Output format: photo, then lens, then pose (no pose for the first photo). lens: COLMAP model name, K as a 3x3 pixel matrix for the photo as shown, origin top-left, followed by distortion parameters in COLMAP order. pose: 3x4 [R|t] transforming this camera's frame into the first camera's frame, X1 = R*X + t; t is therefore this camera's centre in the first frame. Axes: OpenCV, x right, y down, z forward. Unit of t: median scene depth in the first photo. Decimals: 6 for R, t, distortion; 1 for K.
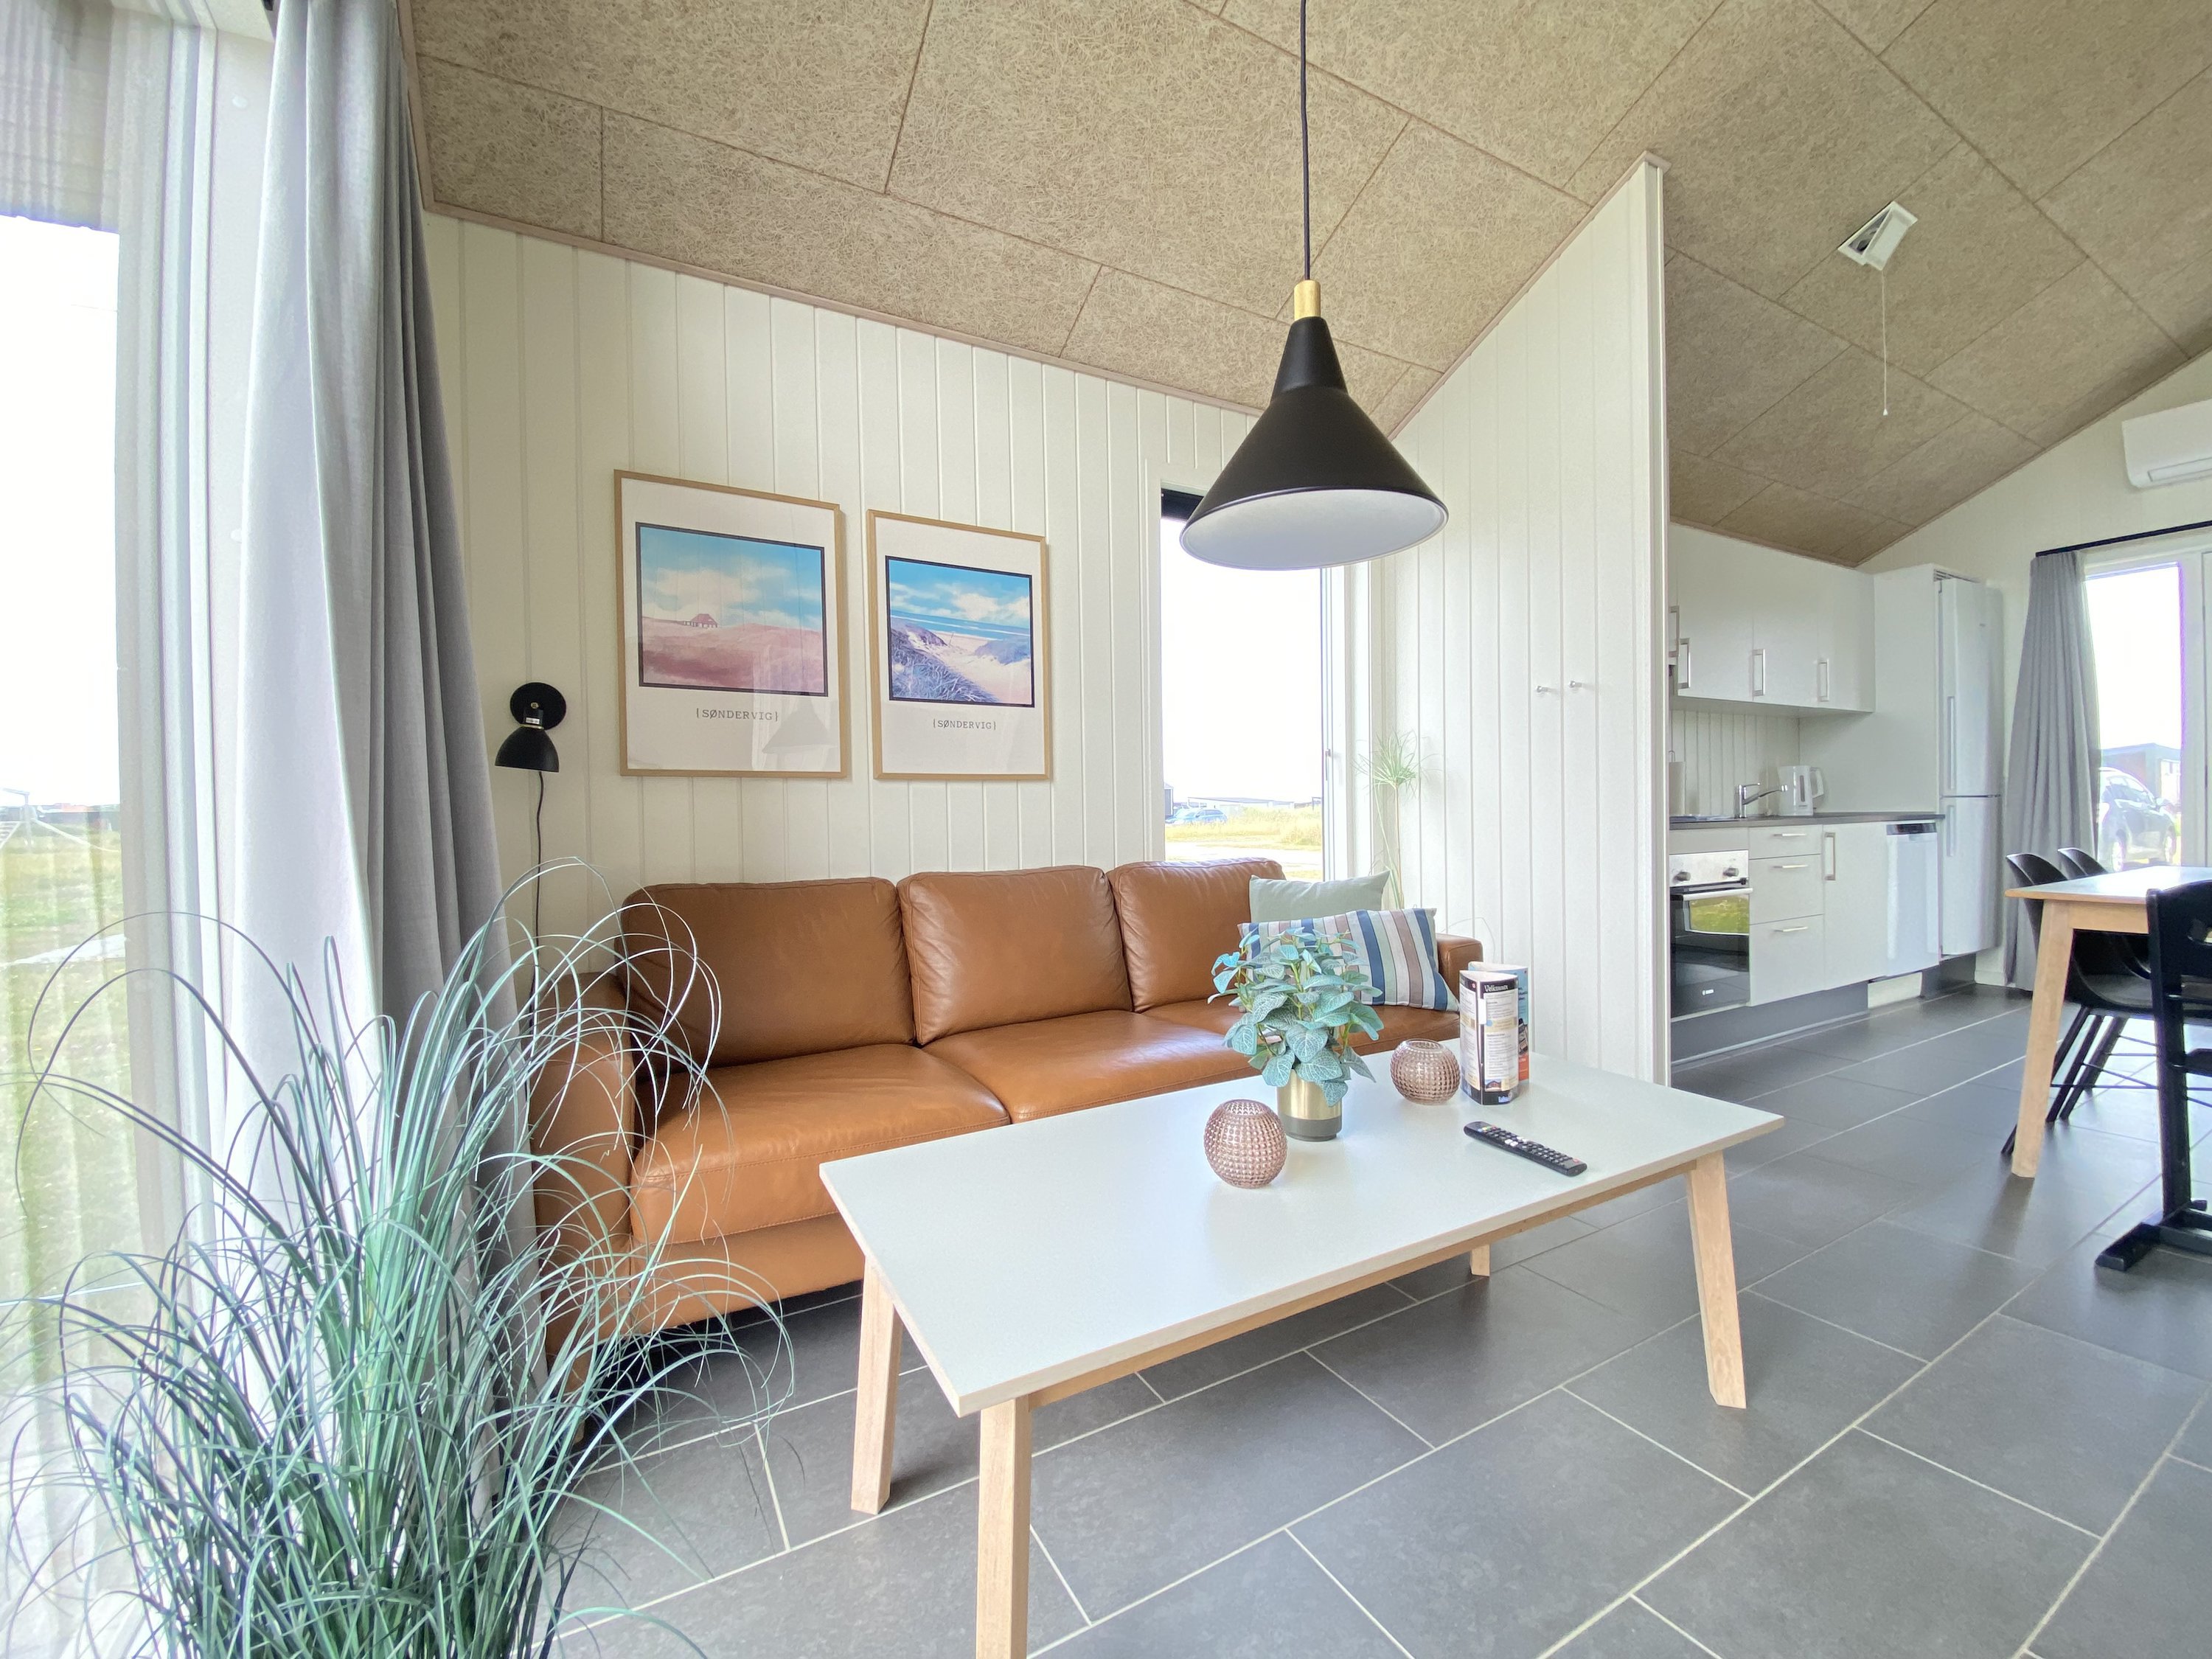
lens RADIAL K [[895.3, 0, 1118.0], [0, 895.3, 840.3], [0, 0, 1]] dist [0.001978, -0.010069]
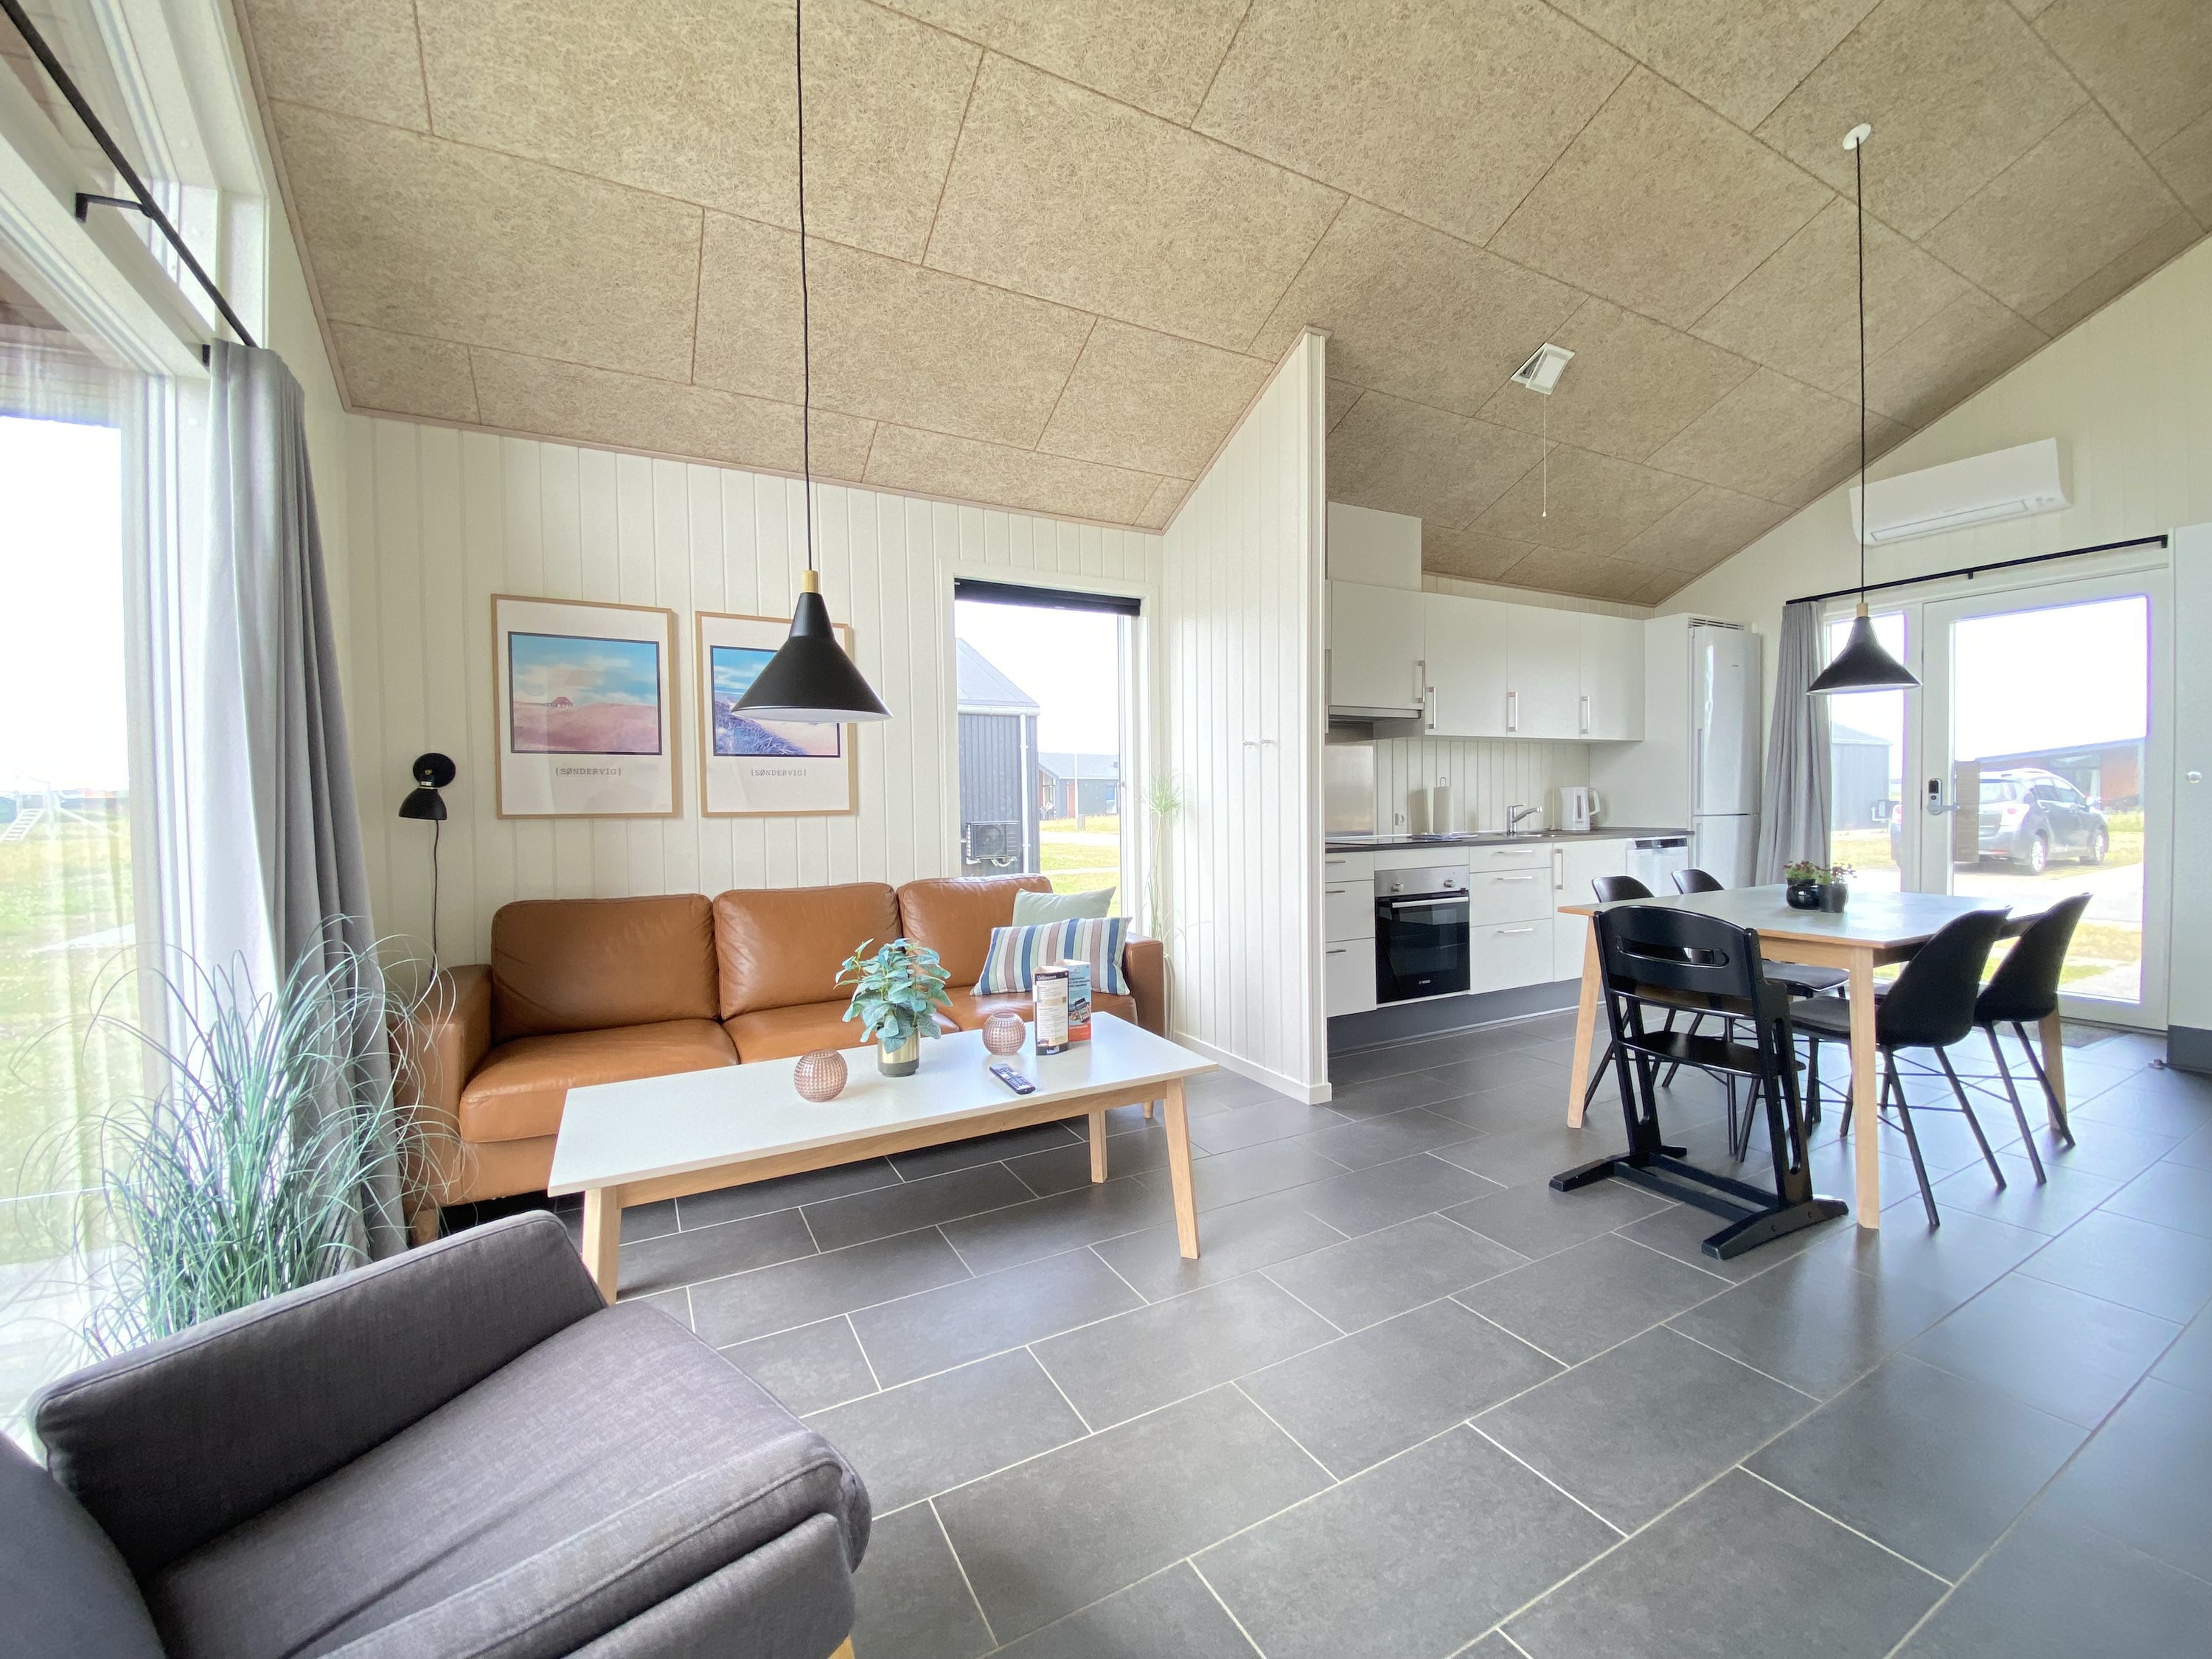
lens RADIAL K [[895.3, 0, 1122.7], [0, 895.3, 839.4], [0, 0, 1]] dist [0.001978, -0.010069]
pose [[0.999972, 0.002340, -0.007081, 0.354474], [-0.002266, 0.999942, 0.010486, -0.051700], [0.007105, -0.010470, 0.999920, -0.306543]]
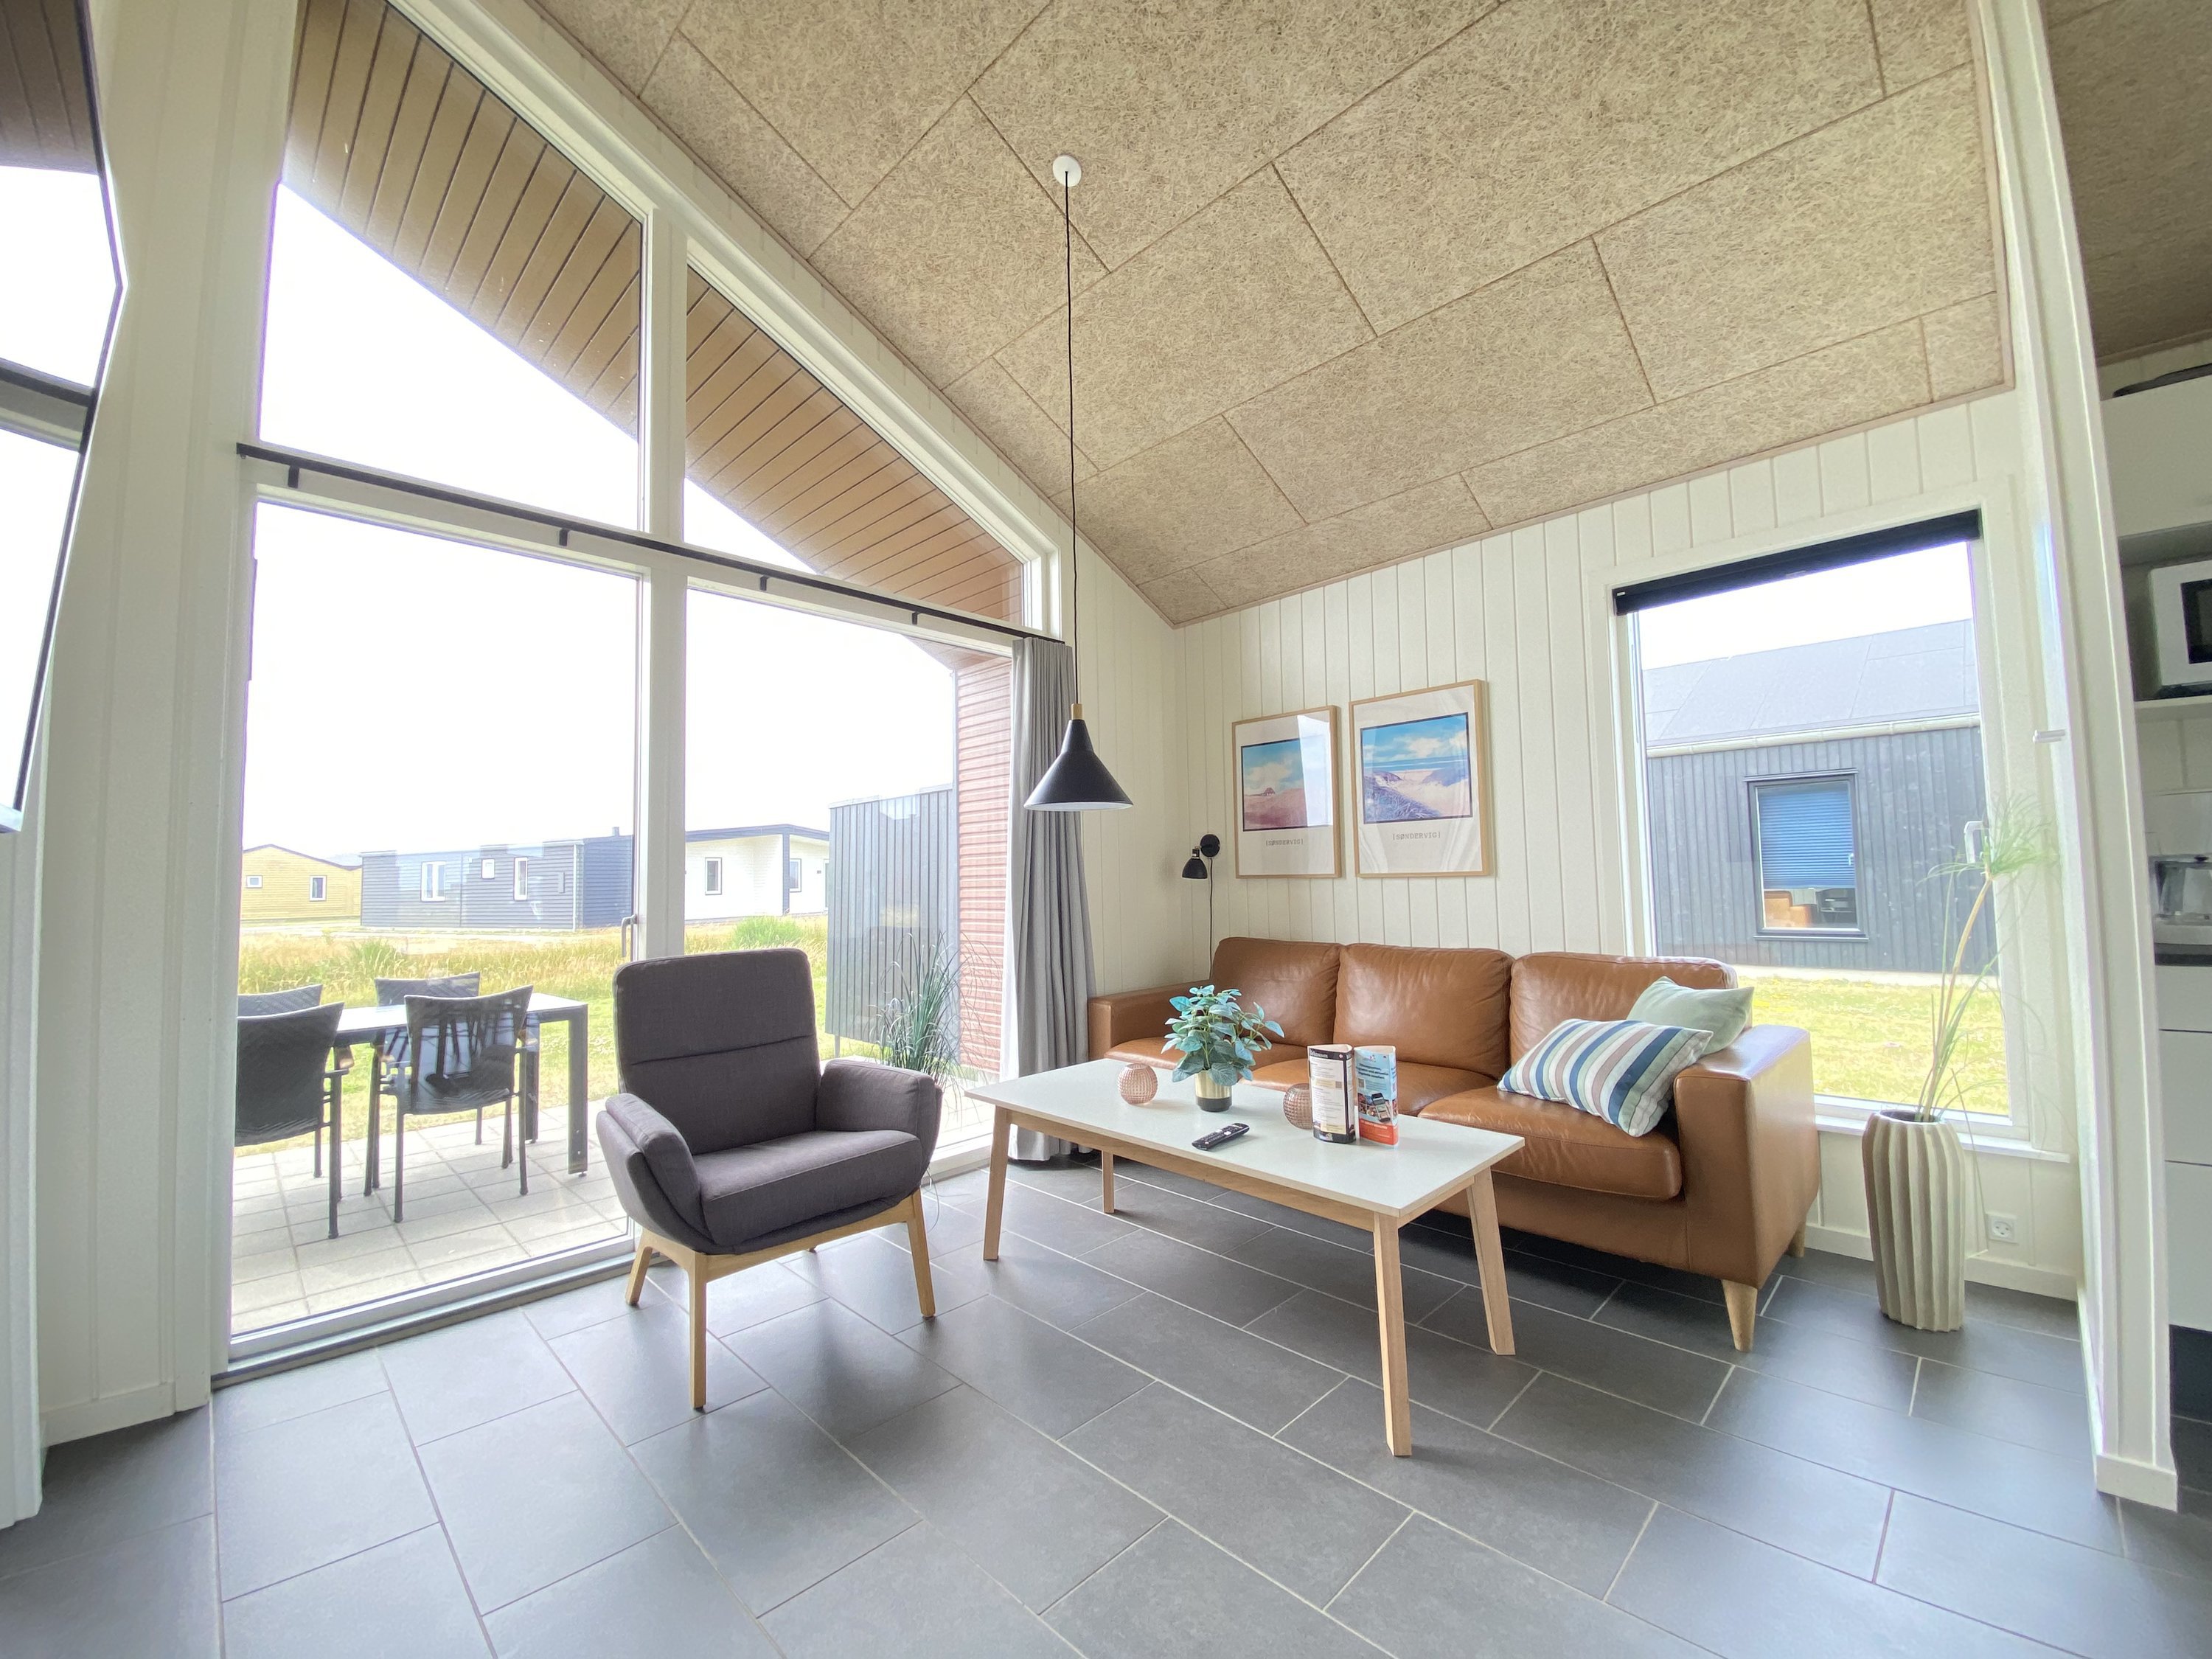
lens RADIAL K [[895.3, 0, 1102.1], [0, 895.3, 833.3], [0, 0, 1]] dist [0.001978, -0.010069]
pose [[0.265610, -0.039120, -0.963287, 1.070730], [-0.010155, 0.999007, -0.043371, -0.073991], [0.964027, 0.021302, 0.264949, 0.192050]]
